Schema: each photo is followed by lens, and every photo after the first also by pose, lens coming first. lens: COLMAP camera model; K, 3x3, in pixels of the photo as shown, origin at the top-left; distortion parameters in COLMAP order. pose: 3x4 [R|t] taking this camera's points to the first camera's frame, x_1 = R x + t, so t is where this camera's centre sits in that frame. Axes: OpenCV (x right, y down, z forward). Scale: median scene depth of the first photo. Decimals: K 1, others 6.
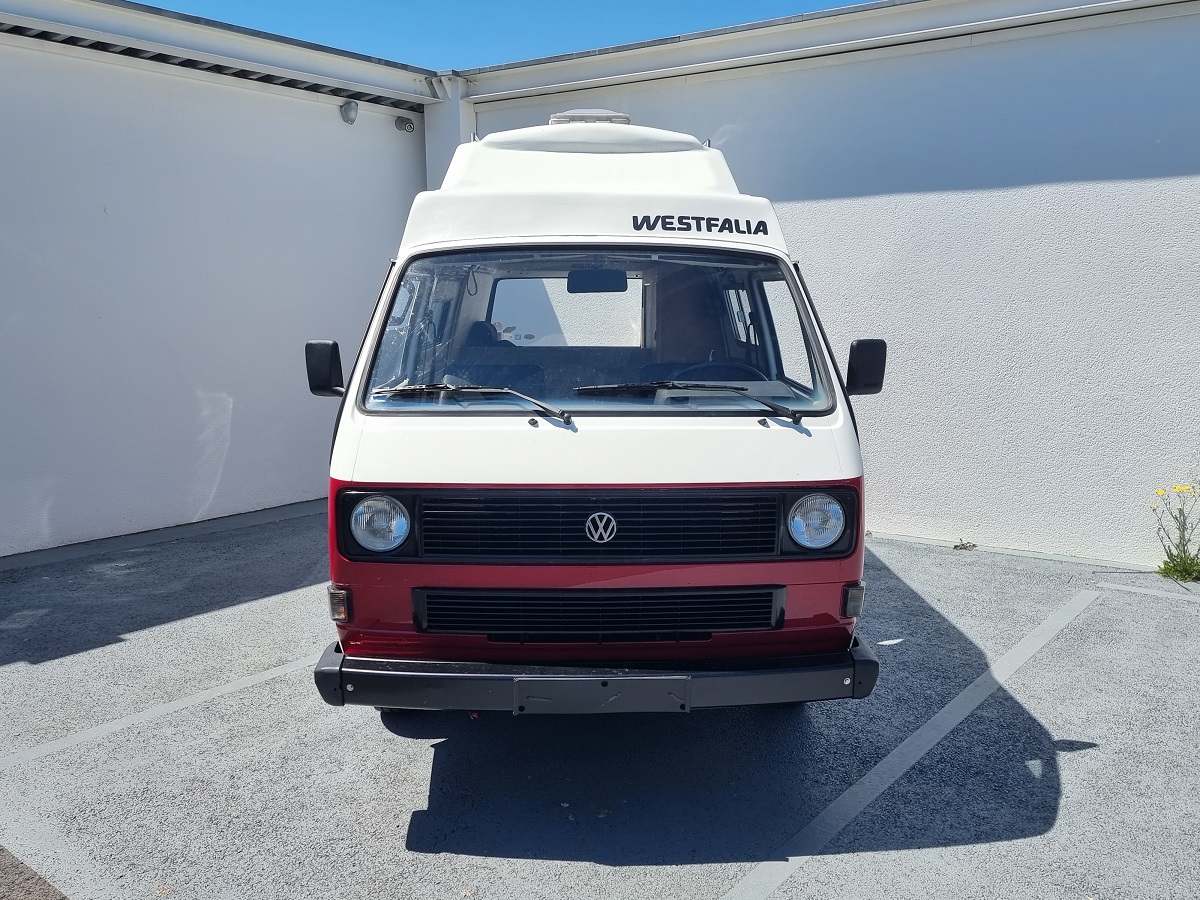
lens RADIAL K [[878.1, 0, 599.6], [0, 878.1, 448.6], [0, 0, 1]] dist [0.041453, -0.002070]
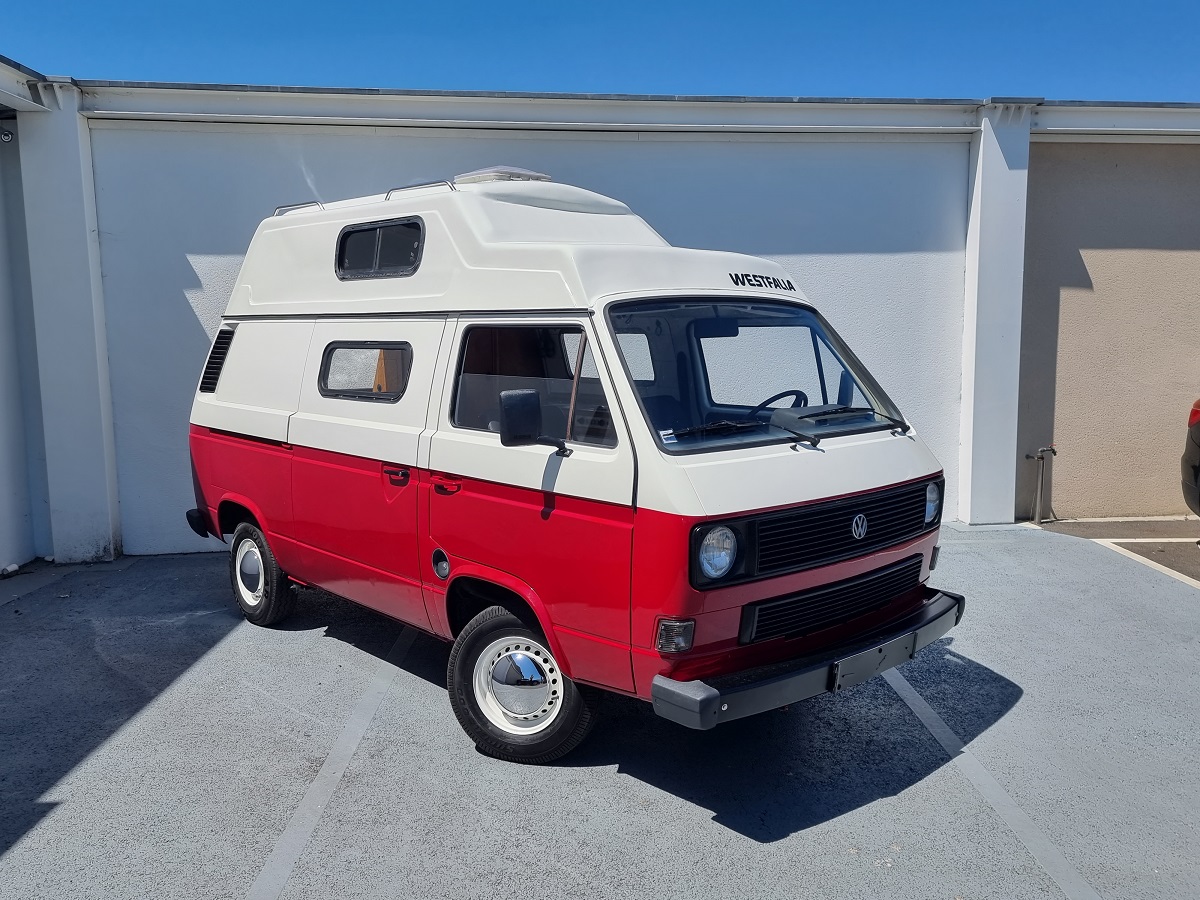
lens RADIAL K [[828.5, 0, 597.6], [0, 828.5, 450.9], [0, 0, 1]] dist [0.059598, -0.030829]
pose [[0.817823, -0.089959, 0.568395, -0.778562], [0.108715, 0.994073, 0.000908, -0.046546], [-0.565107, 0.061051, 0.822756, 0.191969]]
